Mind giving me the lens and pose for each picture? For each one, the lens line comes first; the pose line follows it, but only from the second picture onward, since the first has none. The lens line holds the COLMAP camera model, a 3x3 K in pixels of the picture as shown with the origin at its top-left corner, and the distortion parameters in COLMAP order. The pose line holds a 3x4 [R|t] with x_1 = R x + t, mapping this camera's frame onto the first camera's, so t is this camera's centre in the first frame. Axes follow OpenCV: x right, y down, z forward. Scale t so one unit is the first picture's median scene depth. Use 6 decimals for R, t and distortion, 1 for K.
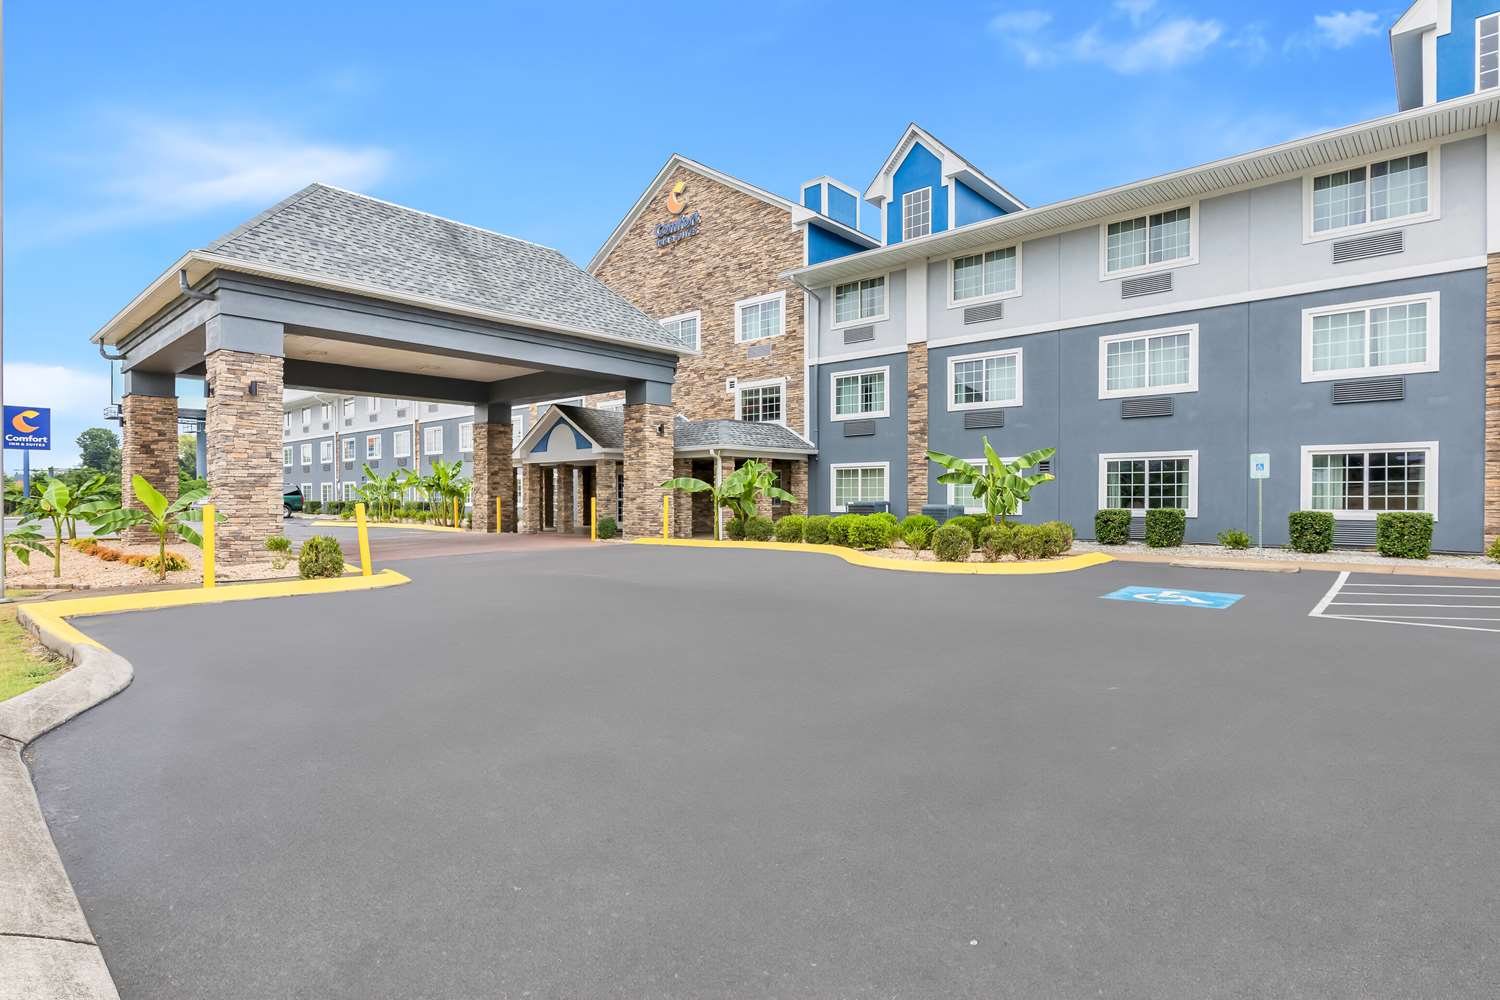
lens RADIAL K [[753.5, 0, 701.3], [0, 753.5, 503.2], [0, 0, 1]] dist [-0.004557, 0.005509]
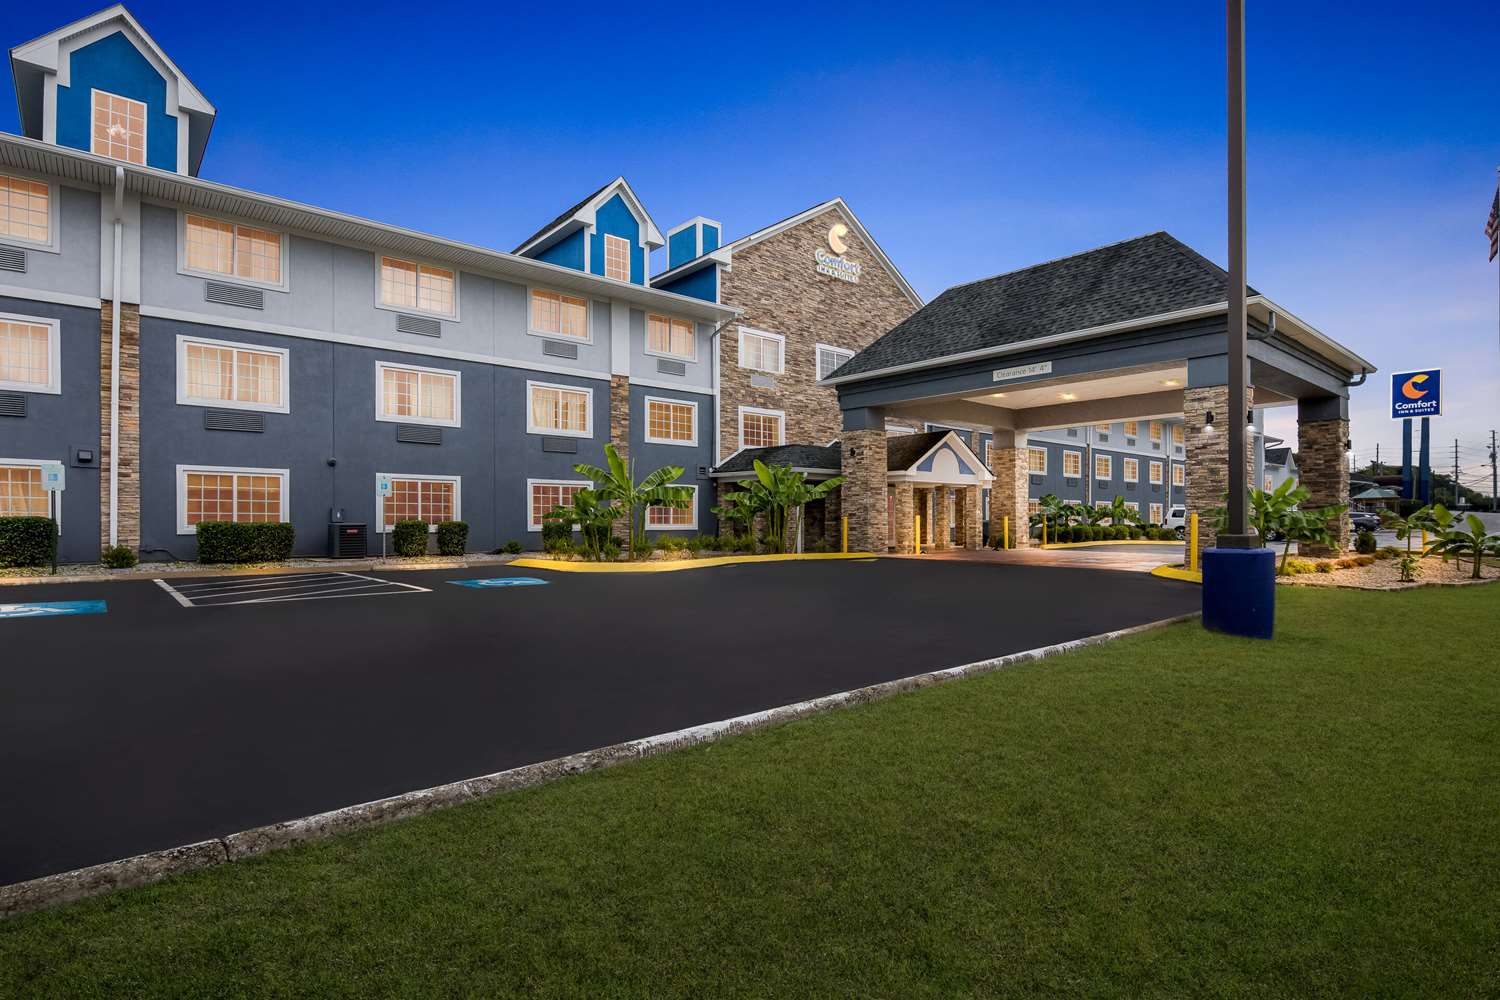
lens RADIAL K [[745.6, 0, 702.7], [0, 745.6, 511.8], [0, 0, 1]] dist [0.001046, -0.000811]
pose [[0.122197, 0.006417, 0.992485, -1.230356], [0.002319, 0.999975, -0.006751, -0.009542], [-0.992503, 0.003126, 0.122179, 1.178800]]
